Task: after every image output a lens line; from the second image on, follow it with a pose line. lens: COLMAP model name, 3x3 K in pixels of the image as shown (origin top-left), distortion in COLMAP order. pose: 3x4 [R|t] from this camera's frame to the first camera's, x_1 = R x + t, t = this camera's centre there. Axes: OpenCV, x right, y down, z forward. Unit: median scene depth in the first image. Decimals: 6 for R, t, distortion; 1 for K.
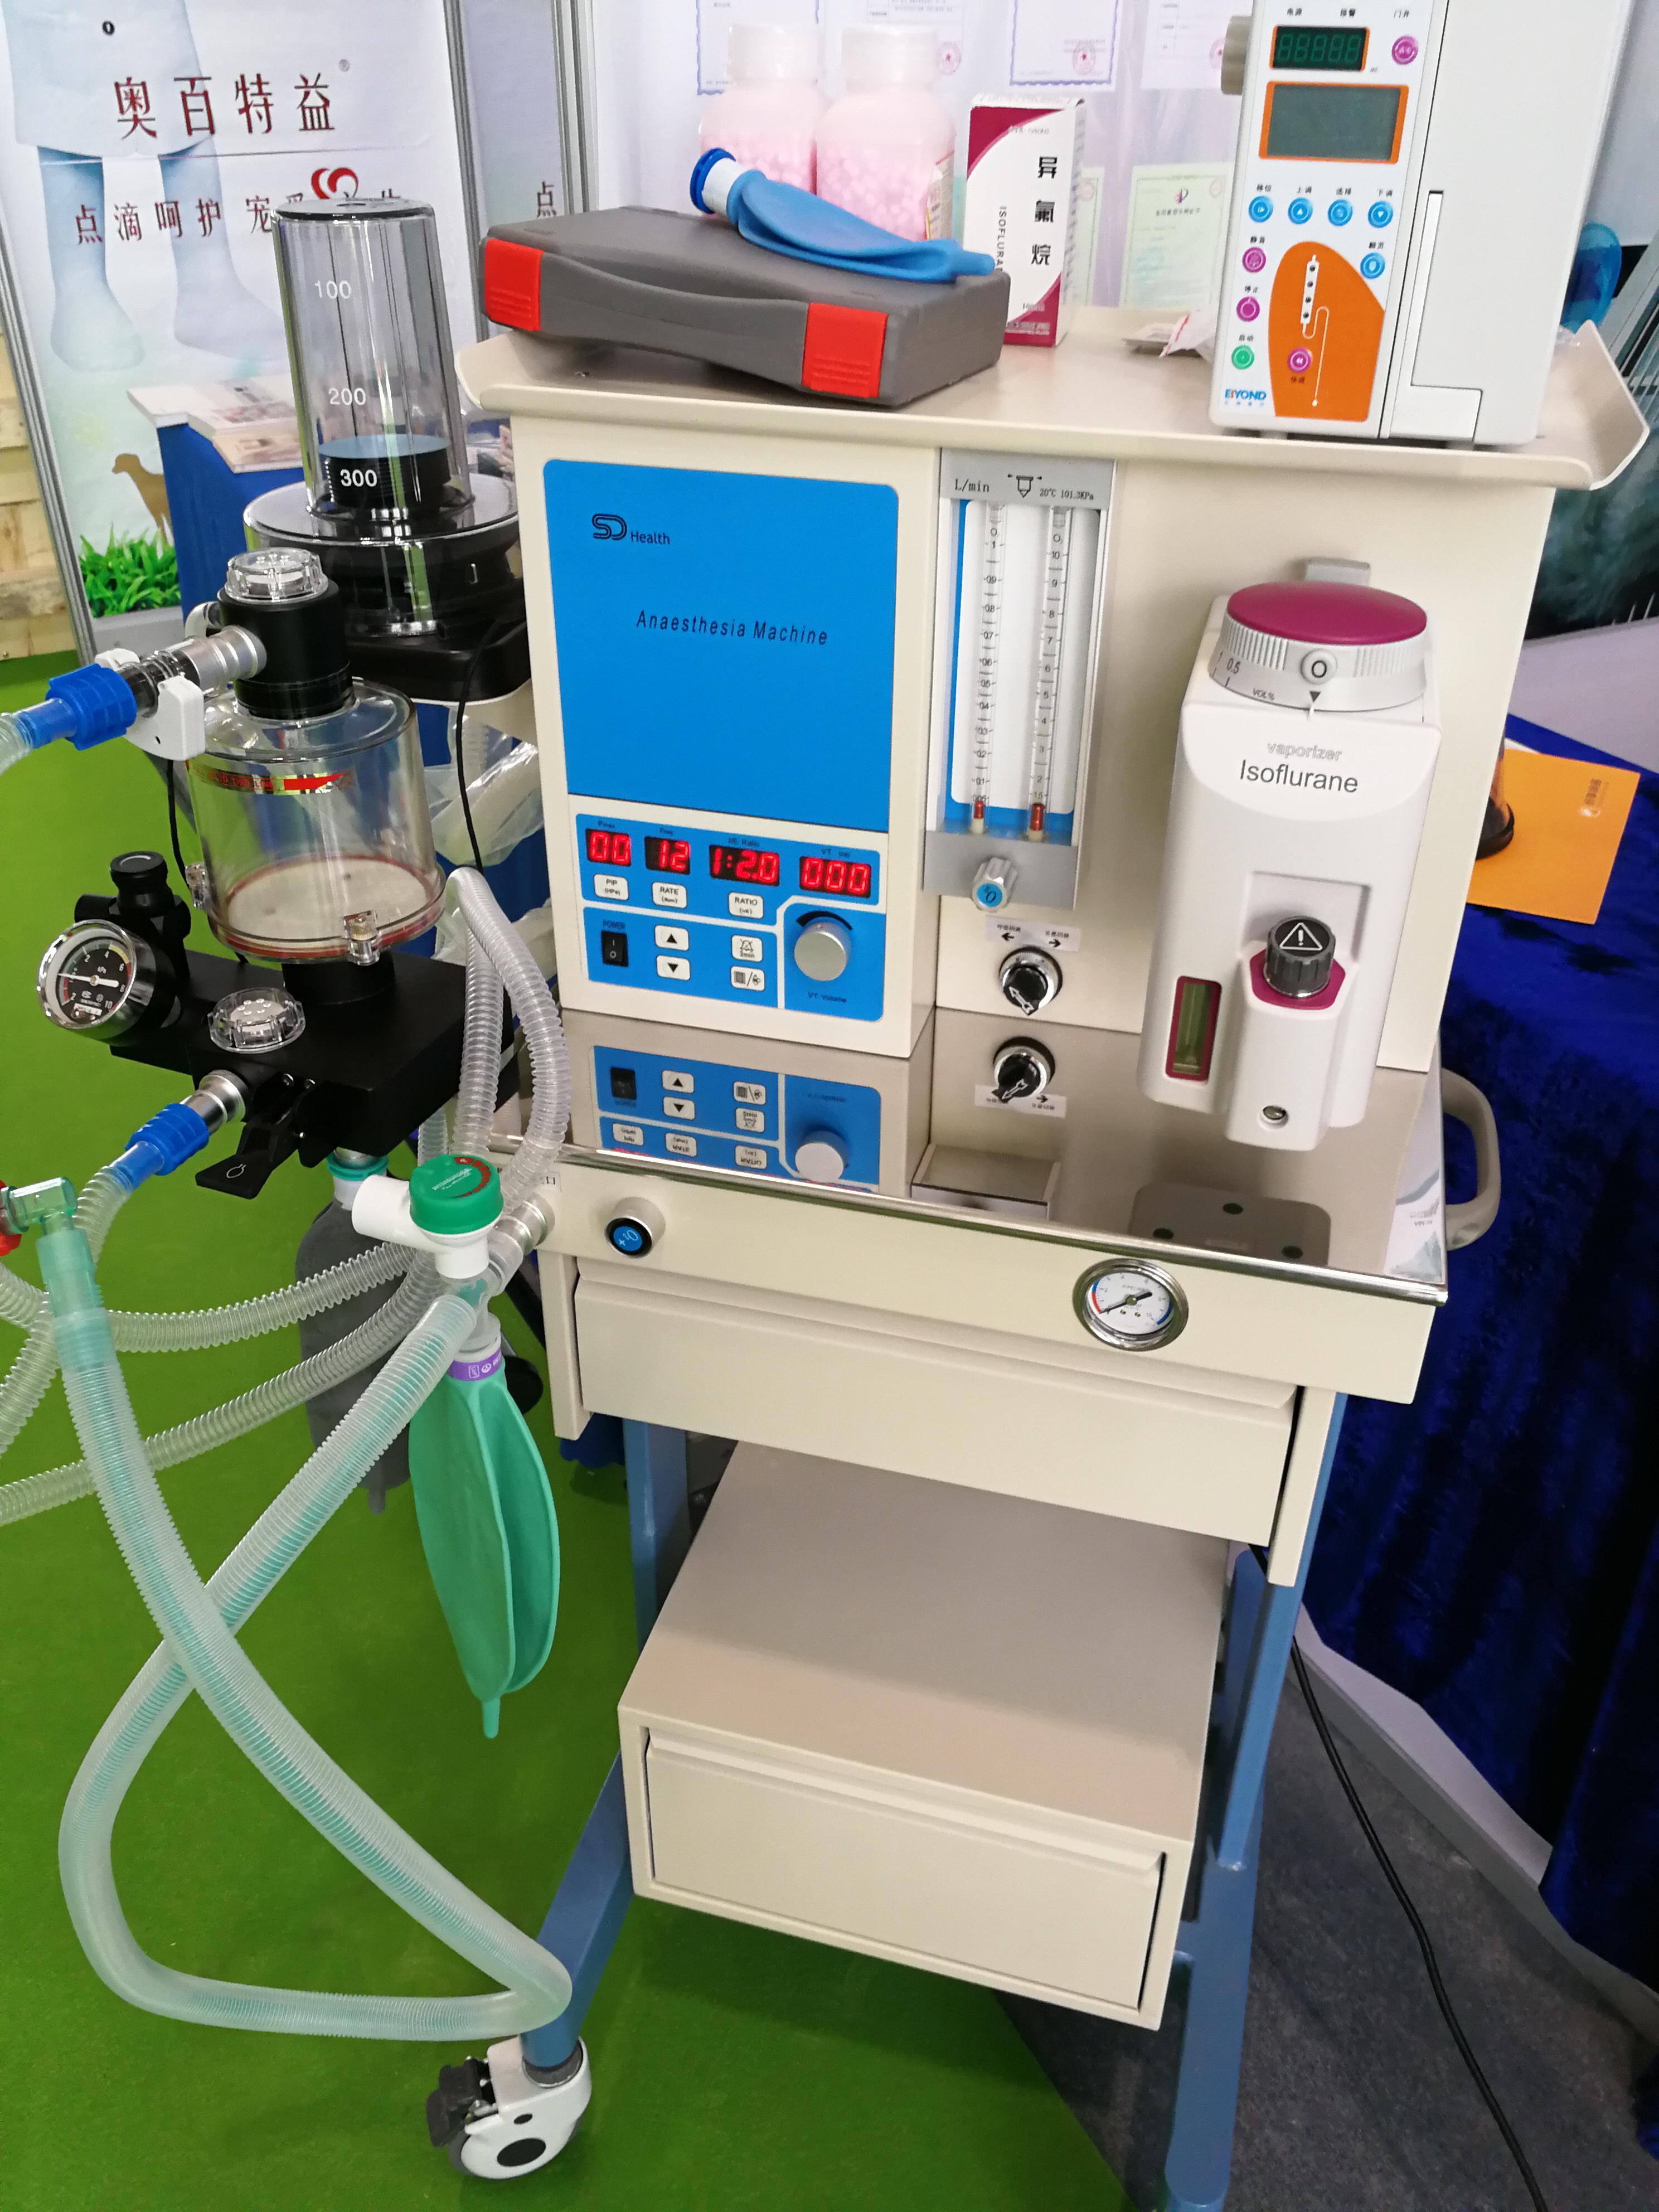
lens RADIAL K [[1763.0, 0, 829.5], [0, 1763.0, 1110.6], [0, 0, 1]] dist [0.005009, -0.018223]
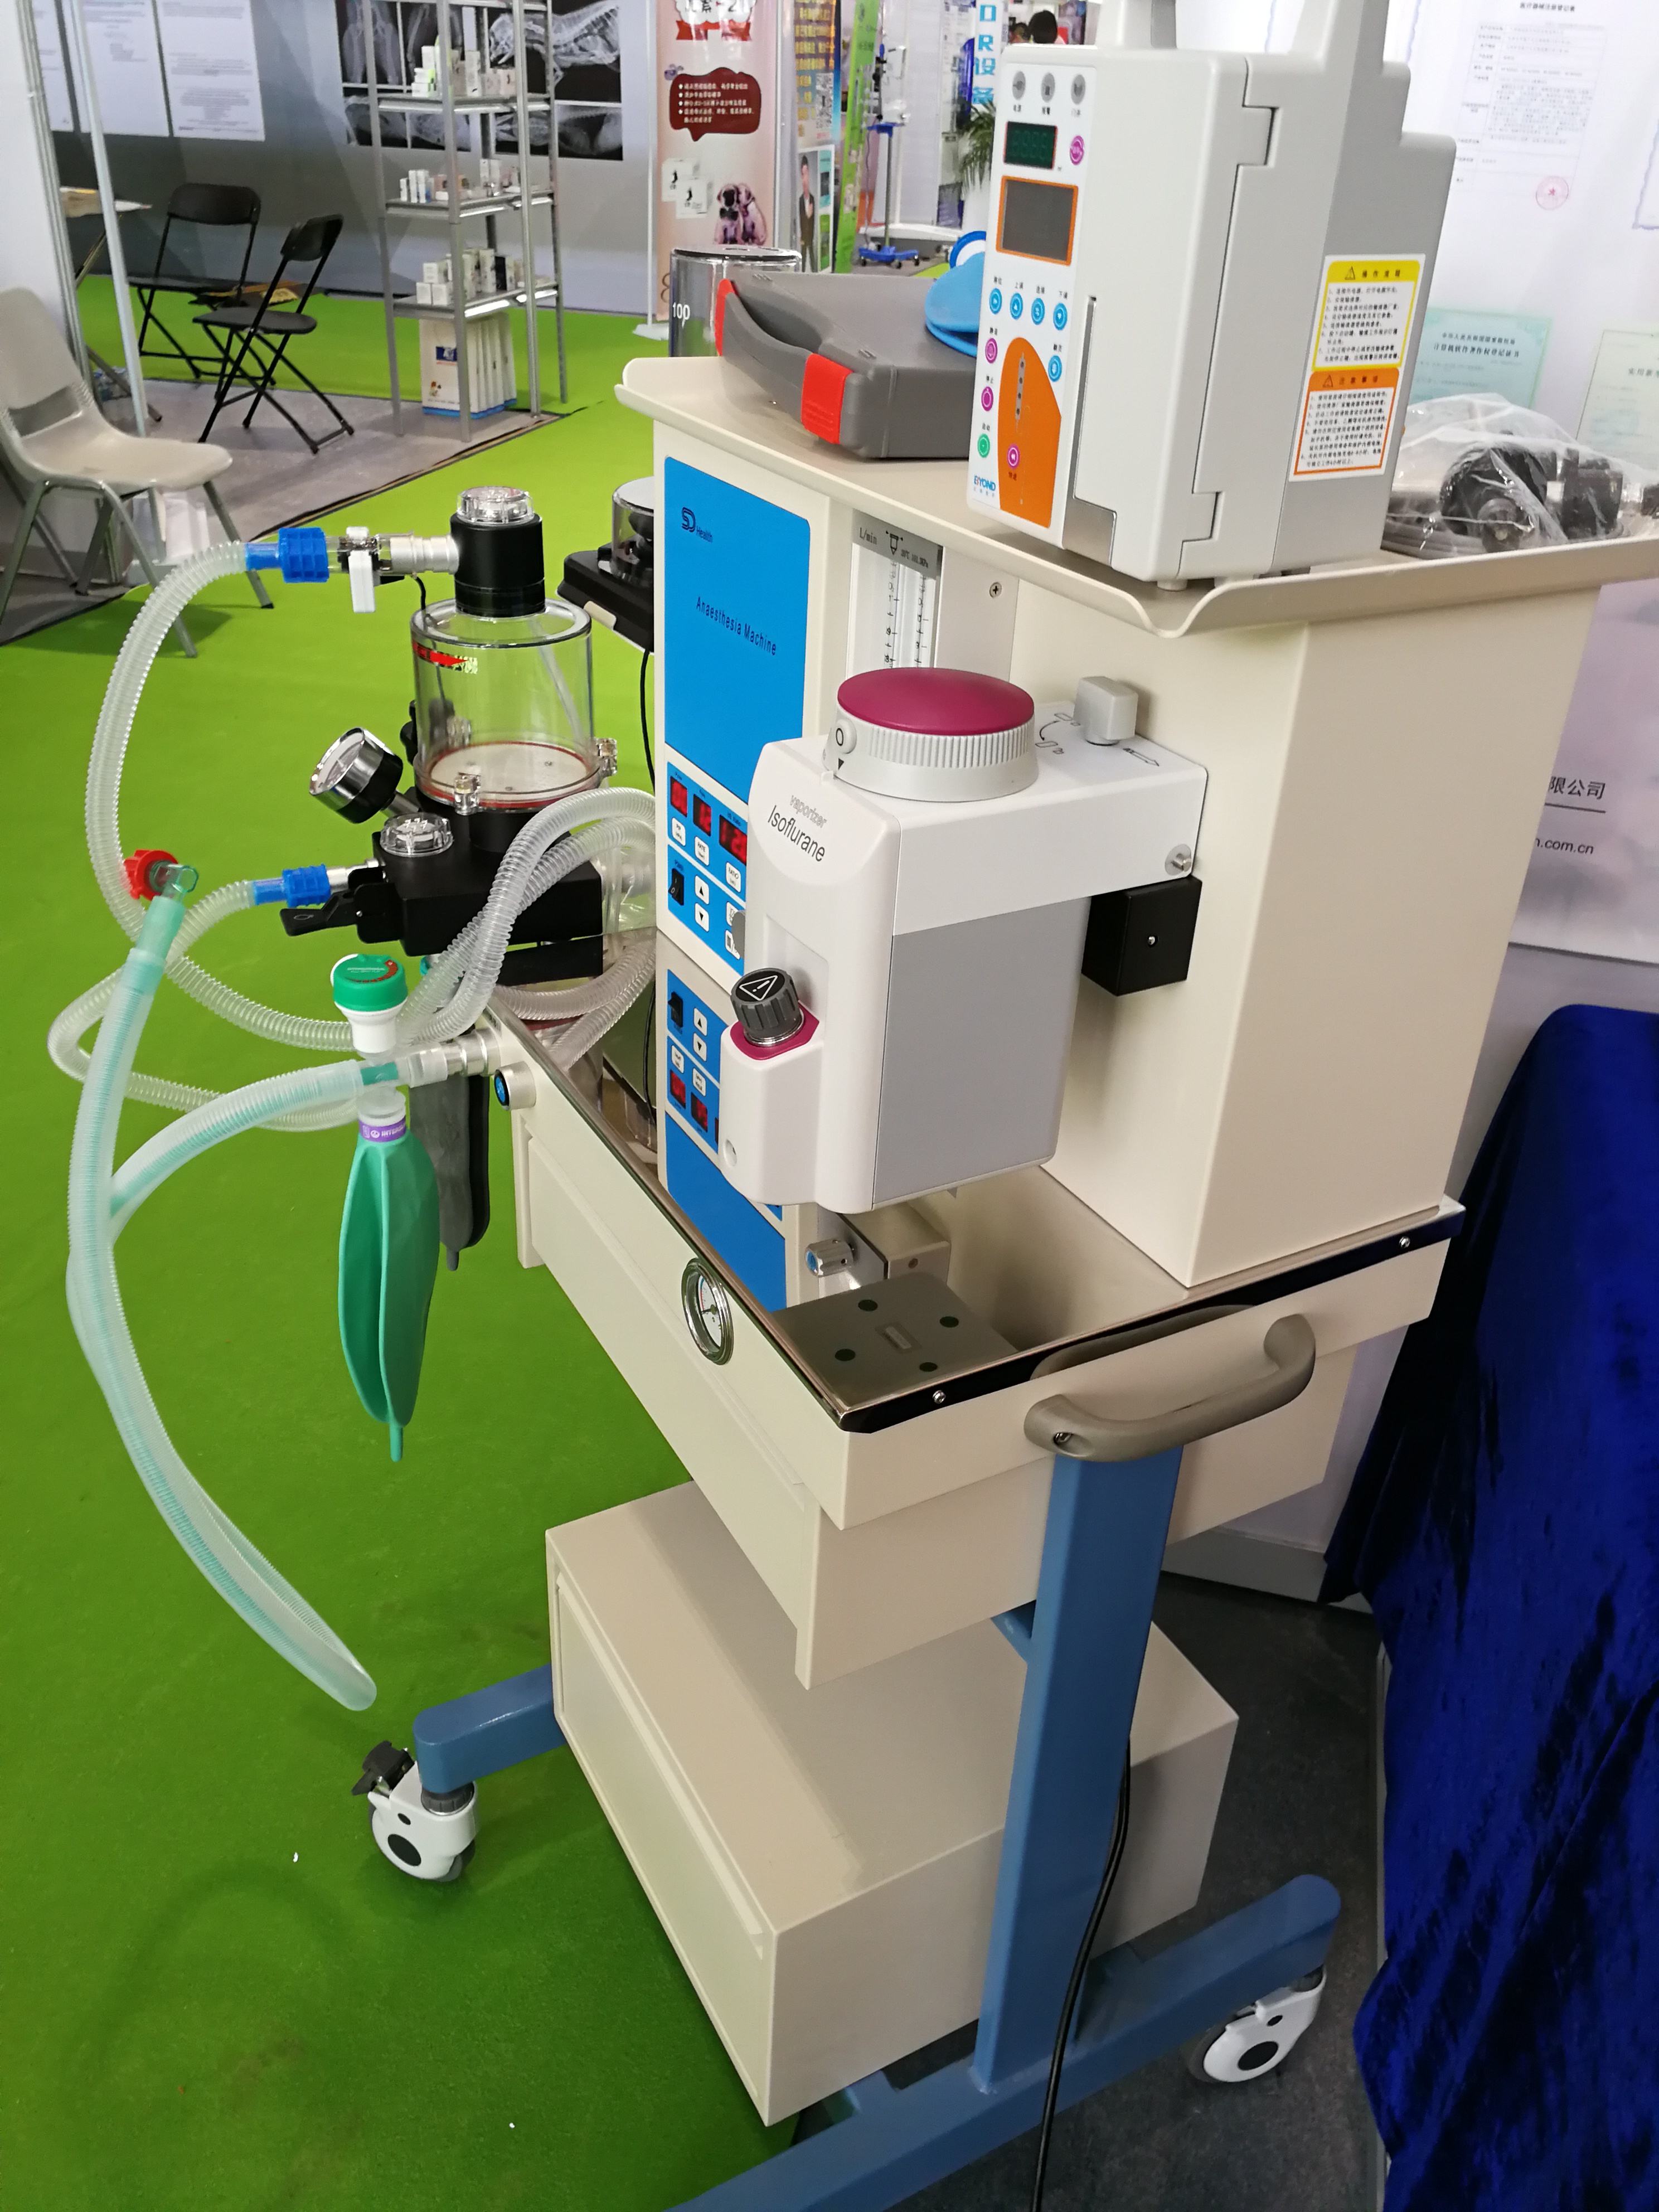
lens RADIAL K [[1763.0, 0, 829.6], [0, 1763.0, 1101.6], [0, 0, 1]] dist [0.005009, -0.018223]
pose [[0.694762, 0.384003, -0.608151, 0.928909], [-0.422222, 0.902273, 0.087366, -0.142511], [0.582267, 0.196076, 0.788999, 0.233753]]
